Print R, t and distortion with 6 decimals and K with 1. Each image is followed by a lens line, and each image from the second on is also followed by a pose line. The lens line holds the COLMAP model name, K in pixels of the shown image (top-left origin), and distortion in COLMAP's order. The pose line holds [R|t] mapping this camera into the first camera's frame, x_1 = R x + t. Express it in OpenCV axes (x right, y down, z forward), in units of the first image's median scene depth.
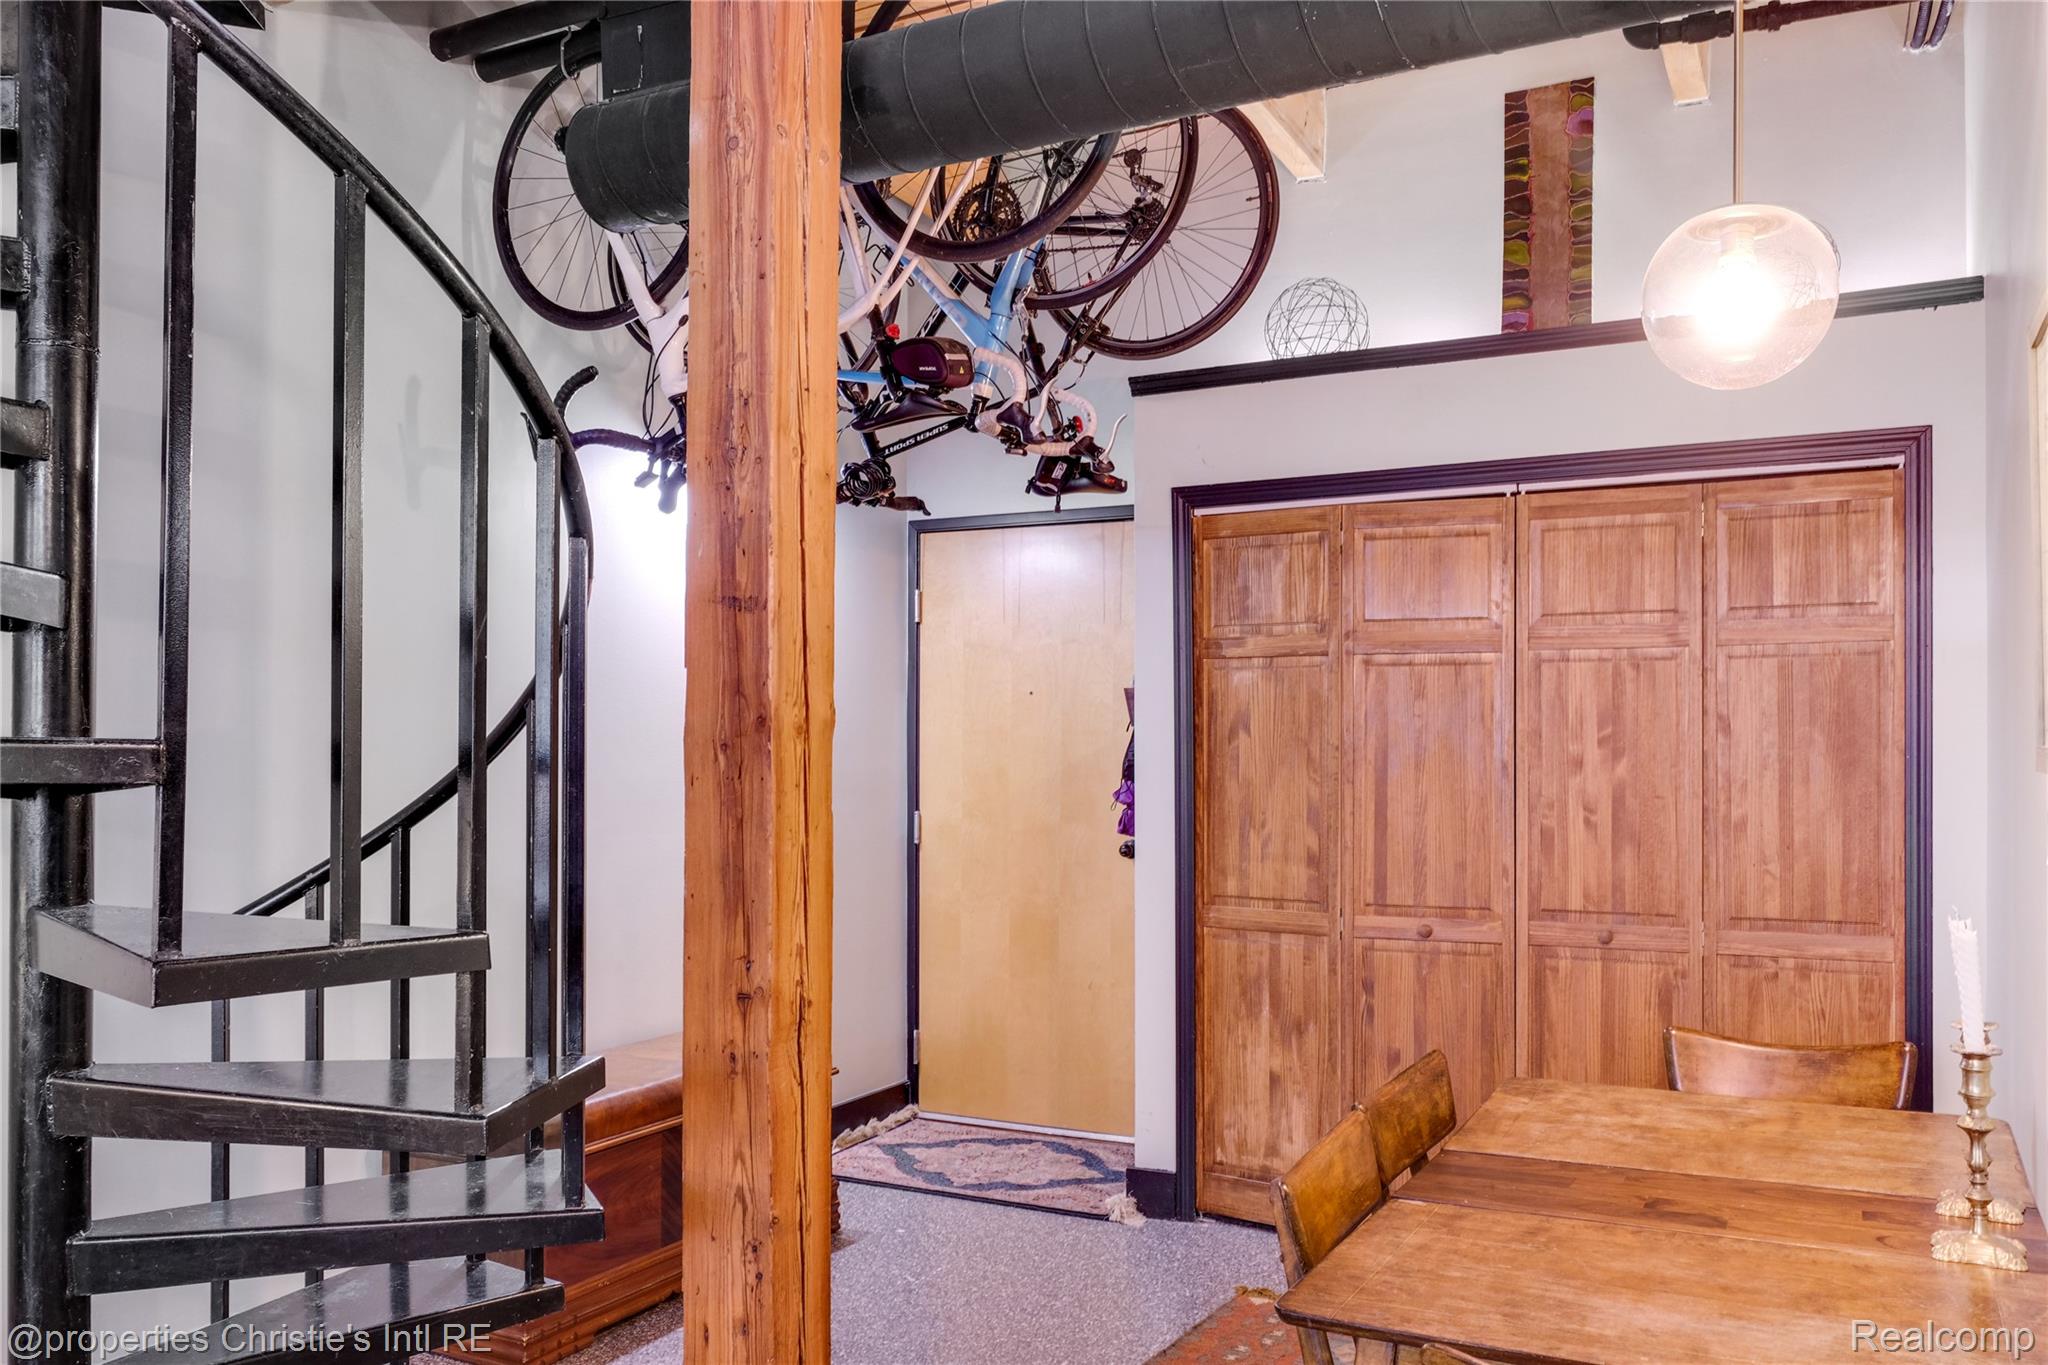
lens RADIAL K [[1575.4, 0, 1003.2], [0, 1575.4, 705.7], [0, 0, 1]] dist [-0.031765, 0.036194]
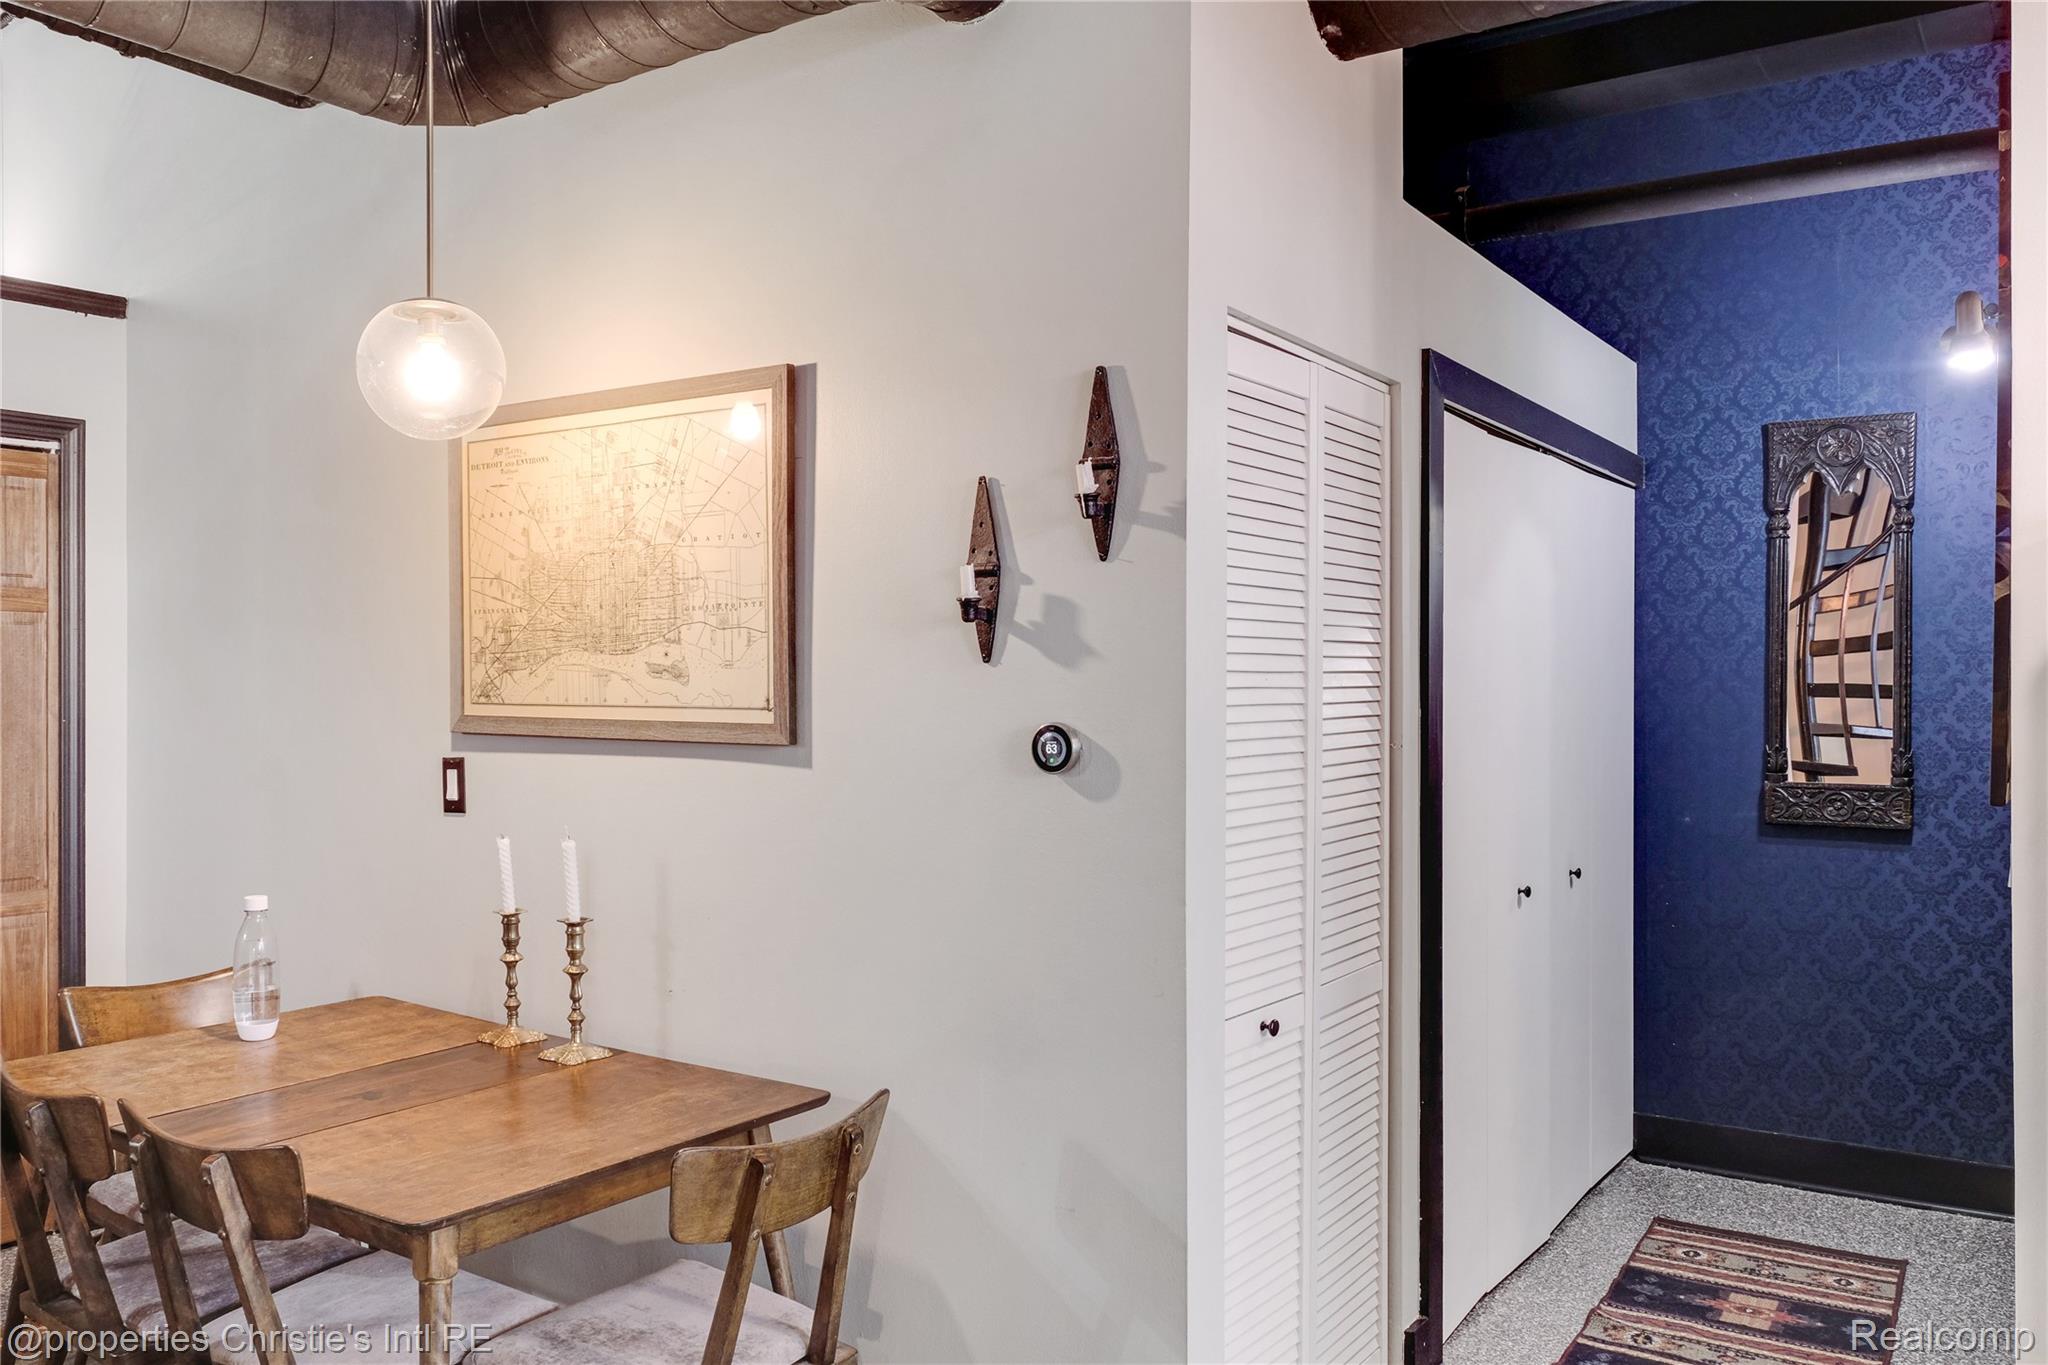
lens RADIAL K [[1604.9, 0, 986.3], [0, 1604.9, 679.5], [0, 0, 1]] dist [-0.027789, 0.039821]
pose [[0.160200, -0.003082, 0.987080, -1.057603], [-0.016180, 0.999853, 0.005748, -0.032420], [-0.986952, -0.016892, 0.160127, 0.472592]]
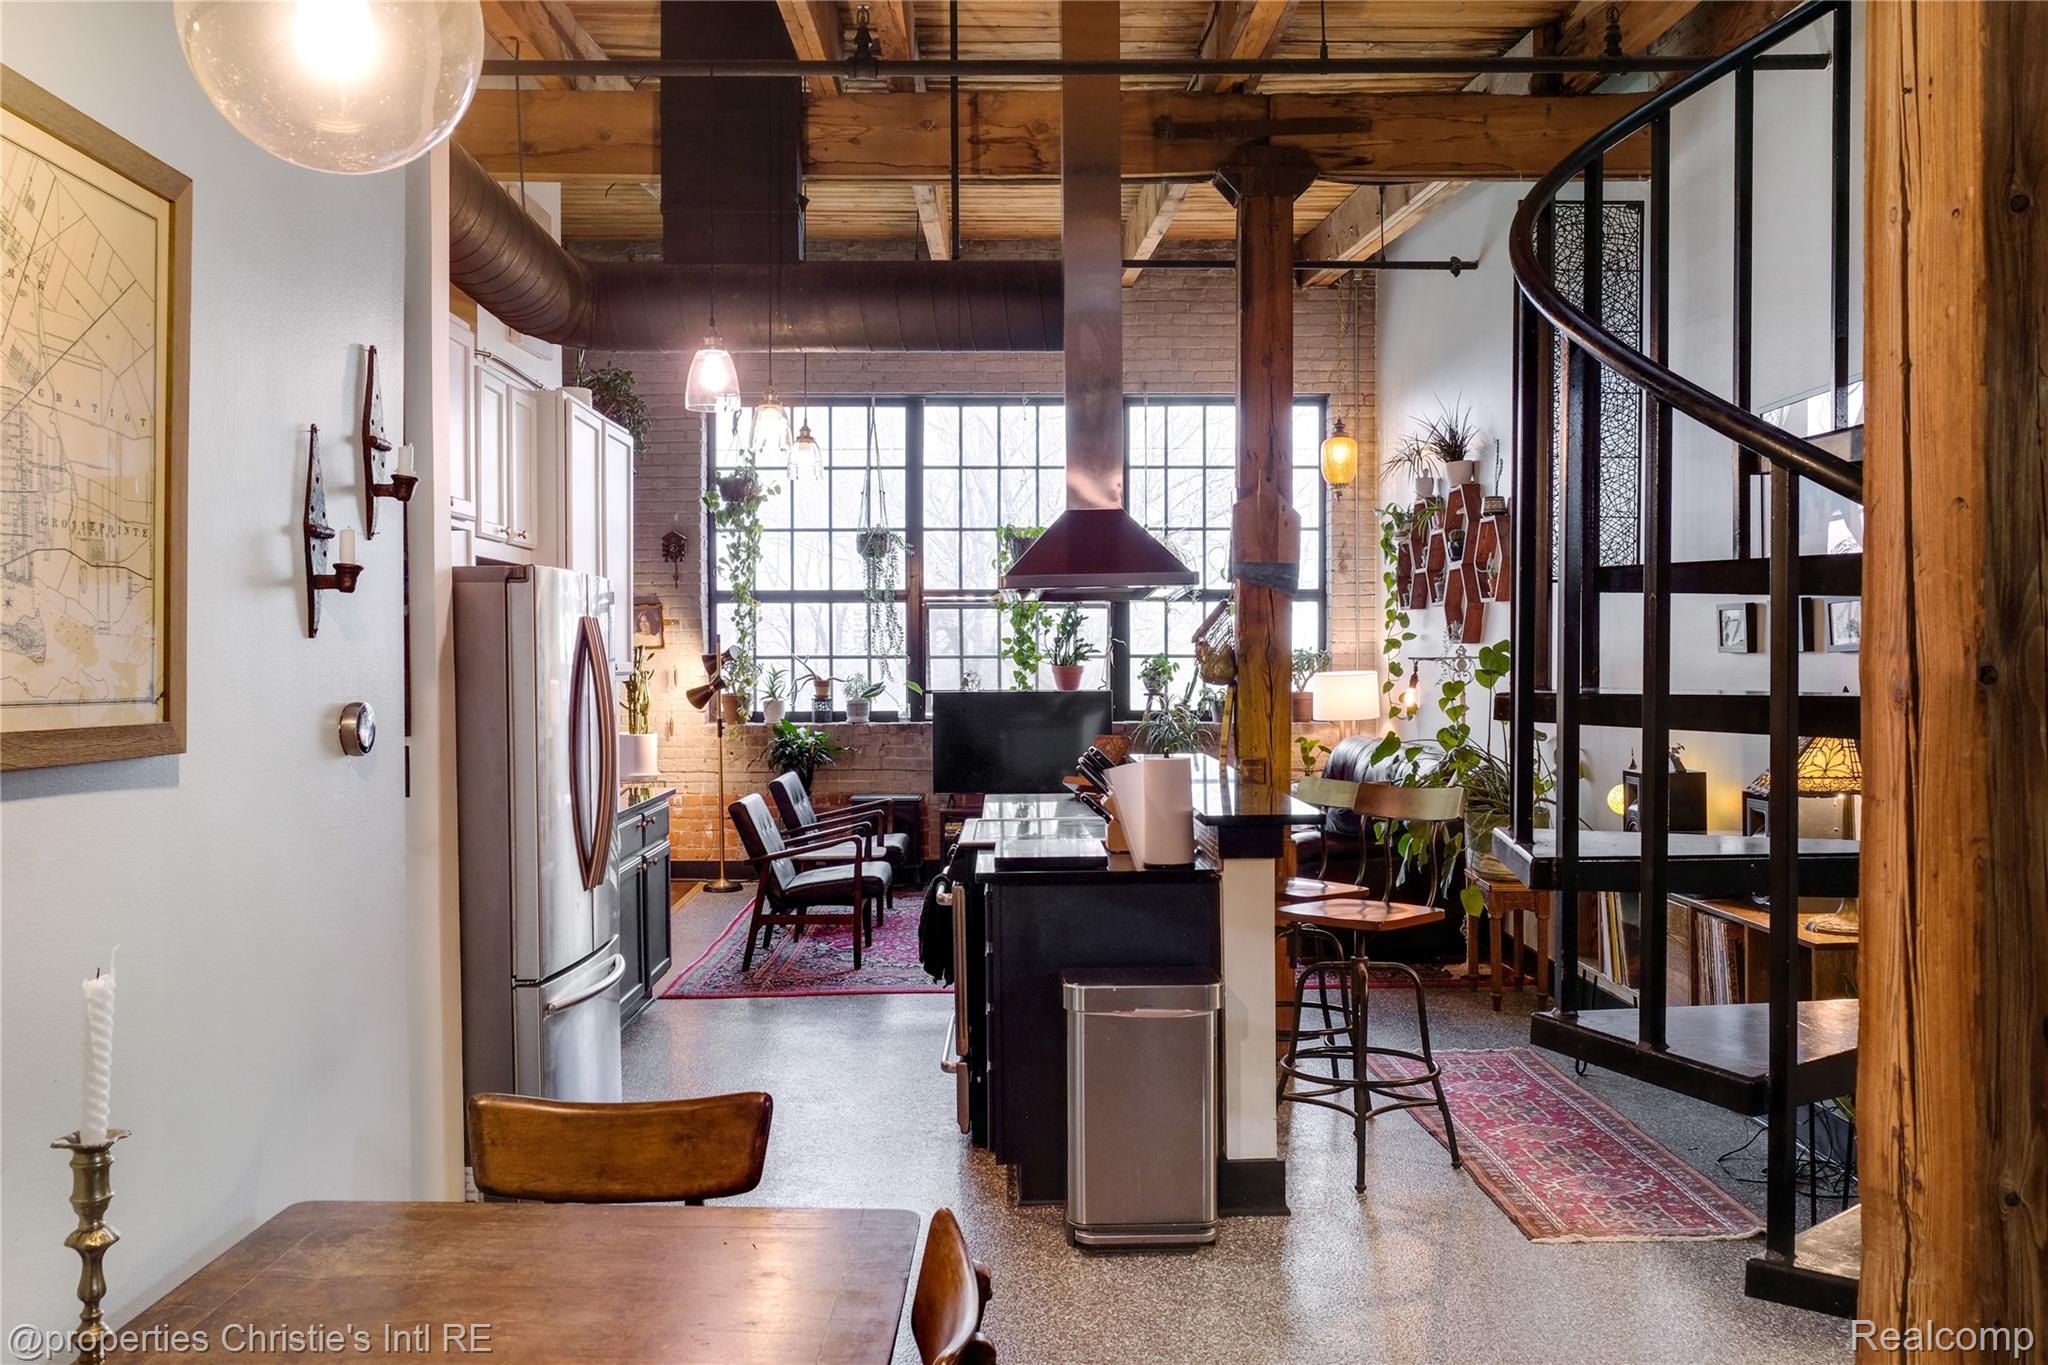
lens RADIAL K [[1575.4, 0, 1003.2], [0, 1575.4, 705.7], [0, 0, 1]] dist [-0.031765, 0.036194]
pose [[-0.899530, 0.010987, -0.436721, 0.704628], [0.008192, 0.999932, 0.008284, 0.016768], [0.436782, 0.003874, -0.899559, 2.360593]]
